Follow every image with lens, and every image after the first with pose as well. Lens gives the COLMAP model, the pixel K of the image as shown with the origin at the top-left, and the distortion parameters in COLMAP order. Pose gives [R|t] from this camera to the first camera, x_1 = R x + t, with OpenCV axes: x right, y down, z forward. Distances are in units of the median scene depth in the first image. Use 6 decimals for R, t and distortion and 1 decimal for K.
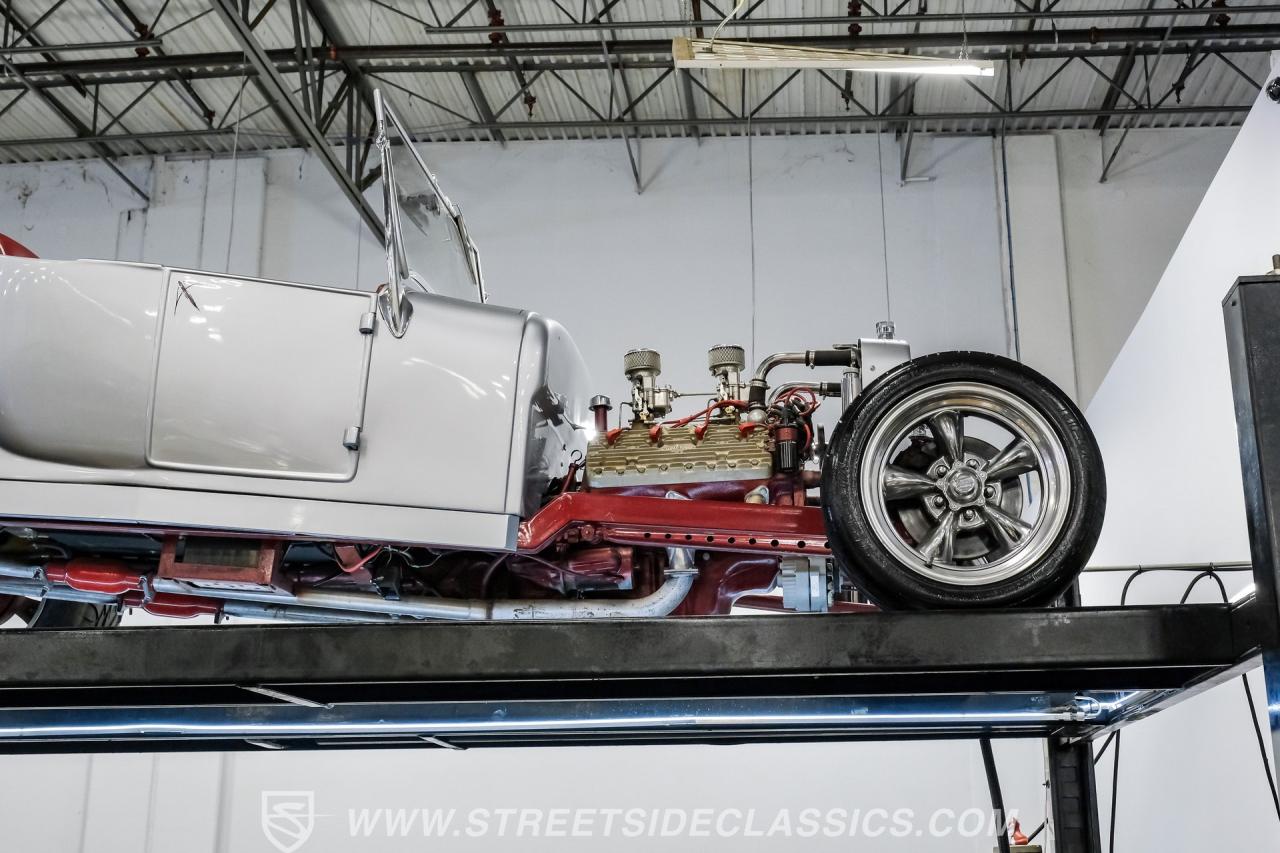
lens RADIAL K [[1568.1, 0, 758.8], [0, 1568.1, 401.8], [0, 0, 1]] dist [-0.017224, 0.055015]
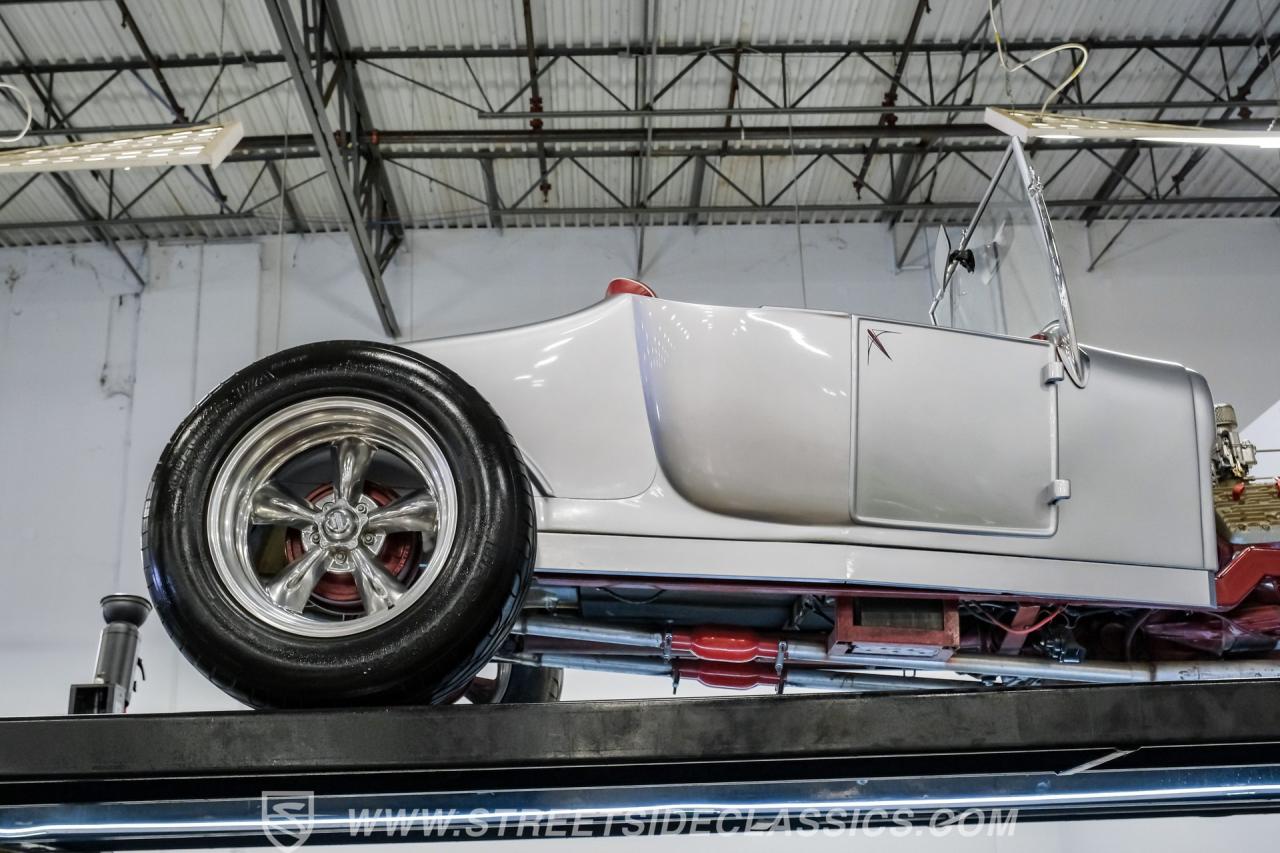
lens RADIAL K [[1535.9, 0, 641.3], [0, 1535.9, 393.5], [0, 0, 1]] dist [-0.005355, 0.026633]
pose [[0.997865, -0.001259, 0.065295, -0.154966], [0.005614, 0.997767, -0.066562, 0.006602], [-0.065066, 0.066786, 0.995644, 0.020726]]
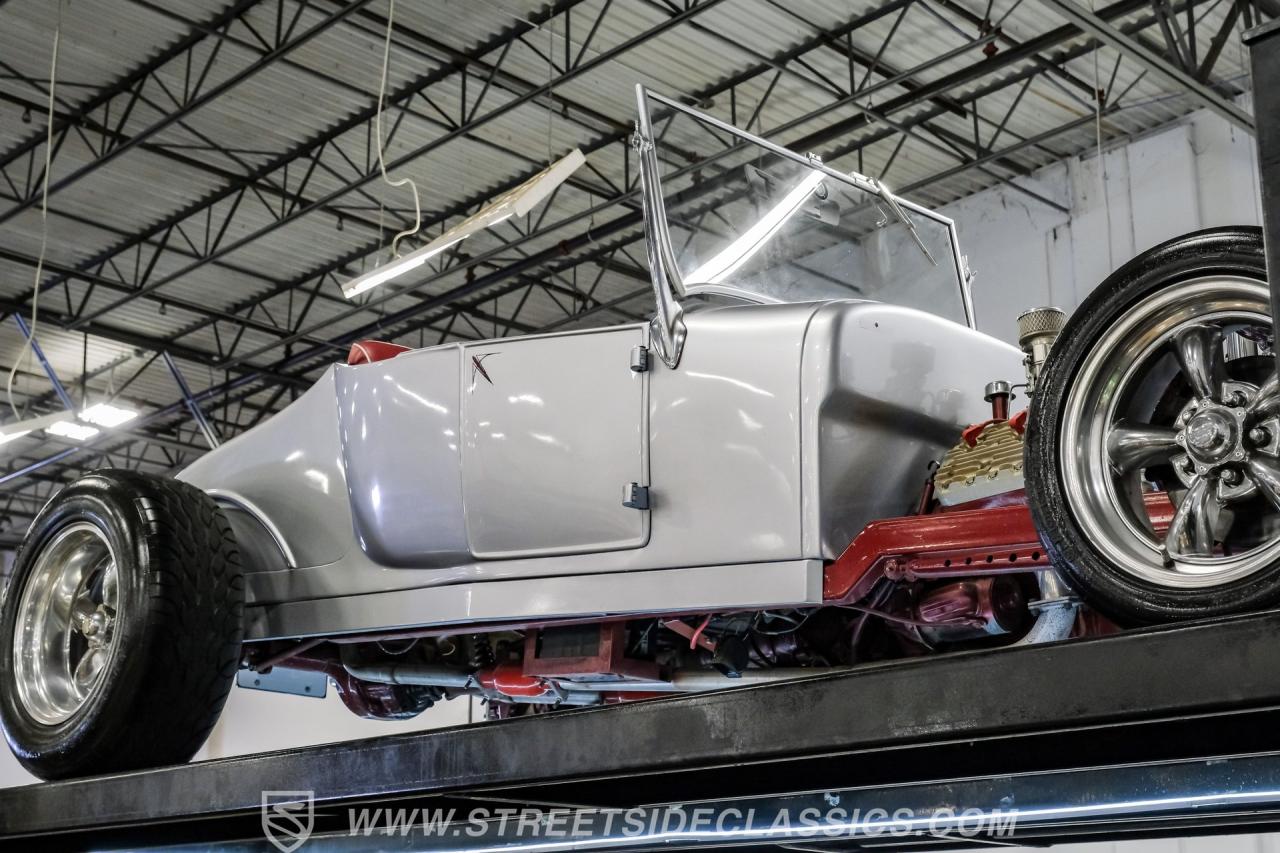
lens RADIAL K [[1887.5, 0, 641.1], [0, 1887.5, 480.8], [0, 0, 1]] dist [0.008479, 0.023602]
pose [[0.731239, -0.158468, -0.663459, 0.115241], [0.179514, 0.983061, -0.036952, 0.014413], [0.658076, -0.092080, 0.747300, 0.062656]]
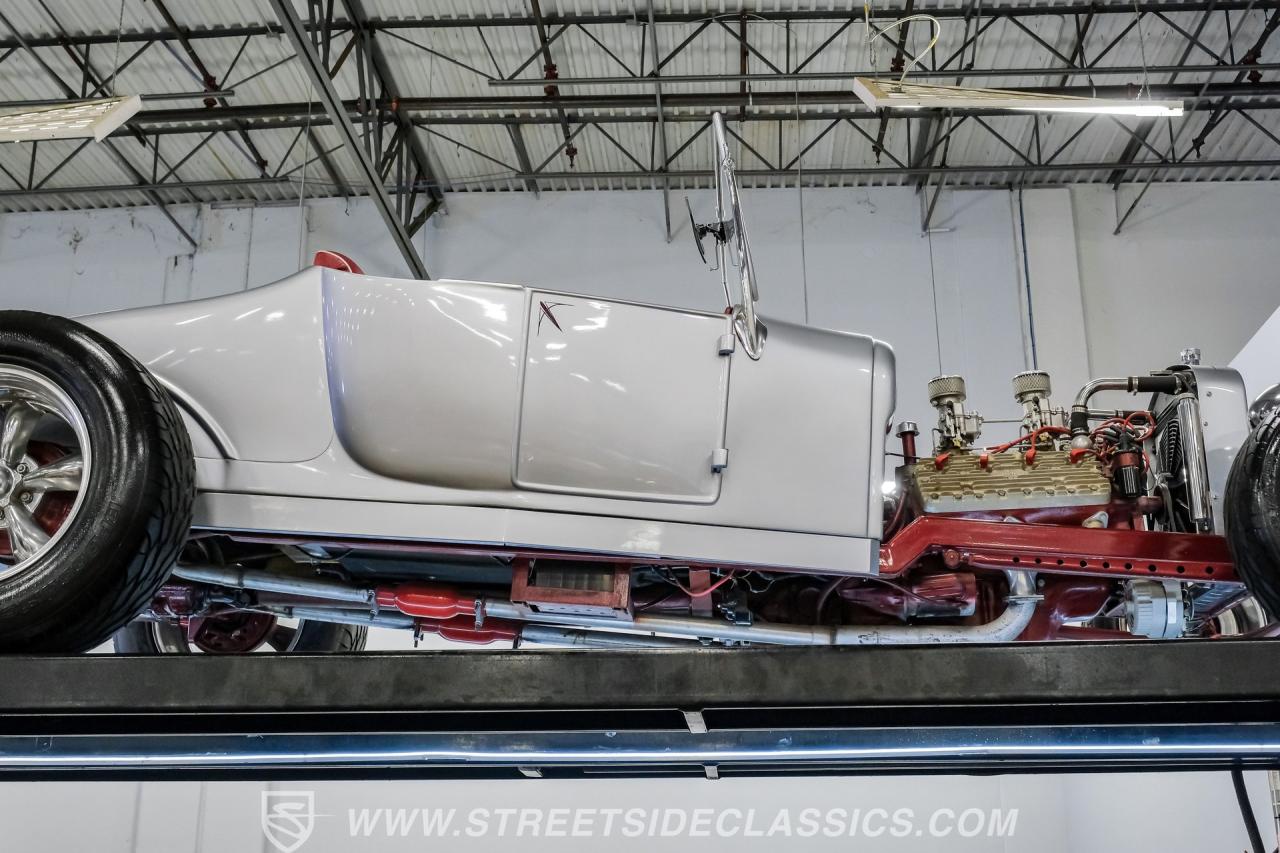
lens RADIAL K [[1496.9, 0, 678.8], [0, 1496.9, 400.7], [0, 0, 1]] dist [-0.016799, 0.049587]
pose [[0.999985, 0.005412, -0.000139, -0.076675], [-0.005414, 0.999460, -0.032414, 0.004440], [-0.000036, 0.032415, 0.999475, 0.014523]]
